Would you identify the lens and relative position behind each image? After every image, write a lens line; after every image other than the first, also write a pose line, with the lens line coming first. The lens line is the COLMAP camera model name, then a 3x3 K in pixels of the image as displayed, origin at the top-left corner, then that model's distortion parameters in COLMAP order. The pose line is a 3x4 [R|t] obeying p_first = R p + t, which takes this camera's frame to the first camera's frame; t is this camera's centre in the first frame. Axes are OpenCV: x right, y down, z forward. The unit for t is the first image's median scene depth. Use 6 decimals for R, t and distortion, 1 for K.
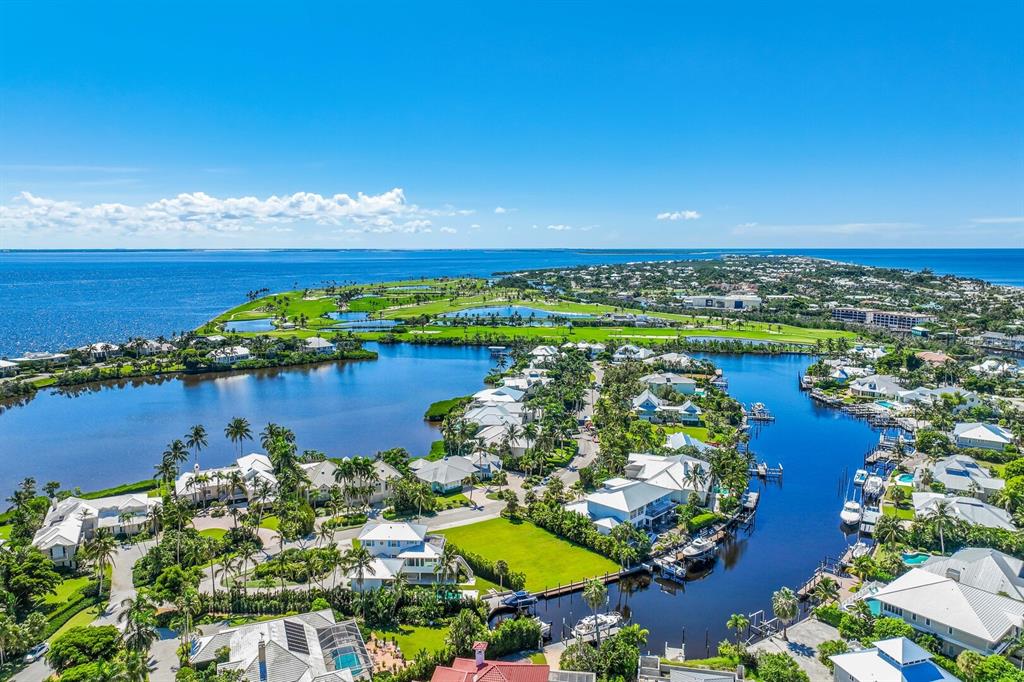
lens RADIAL K [[693.8, 0, 512.0], [0, 693.8, 341.0], [0, 0, 1]] dist [0.004691, 0.001259]
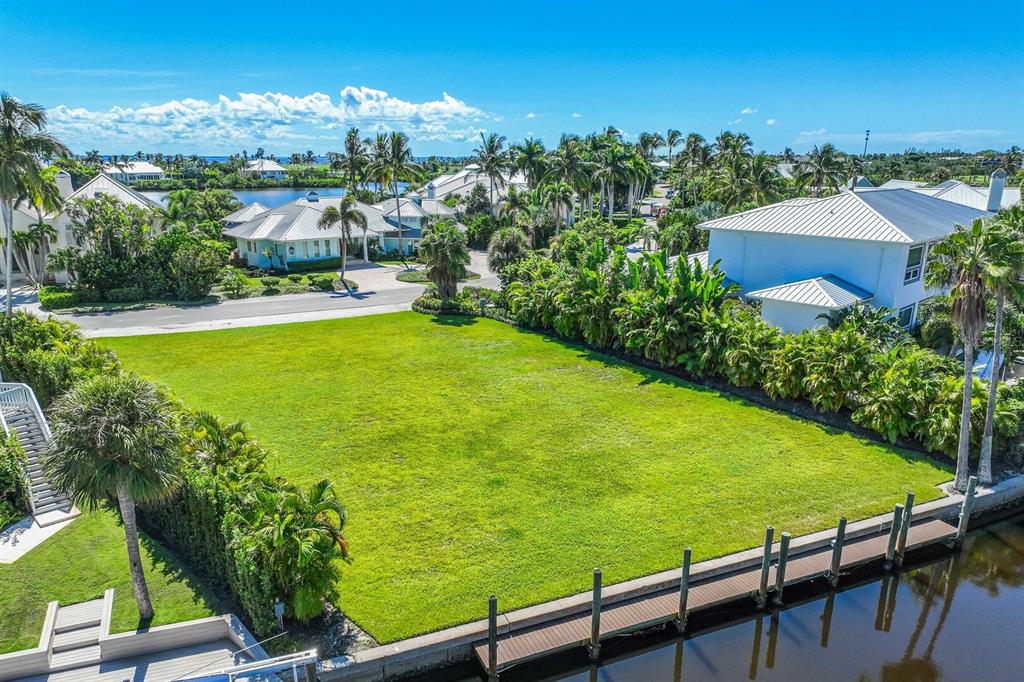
lens RADIAL K [[729.7, 0, 512.0], [0, 729.7, 341.0], [0, 0, 1]] dist [0.007116, 0.004724]
pose [[0.998558, 0.019465, -0.050036, 0.049721], [-0.012862, 0.991554, 0.129055, 0.246568], [0.052125, -0.128225, 0.990374, 0.744031]]
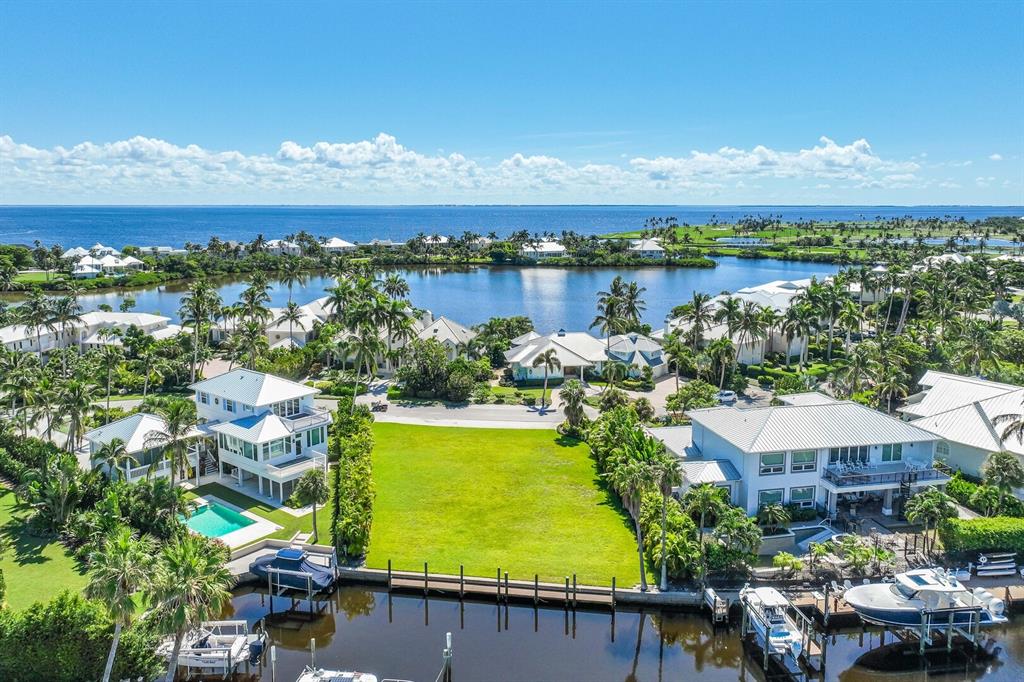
lens RADIAL K [[729.7, 0, 512.0], [0, 729.7, 341.0], [0, 0, 1]] dist [0.007116, 0.004724]
pose [[0.817473, 0.109325, -0.565496, 0.280632], [-0.073345, 0.993587, 0.086060, 0.158830], [0.571278, -0.028876, 0.820249, 0.594888]]
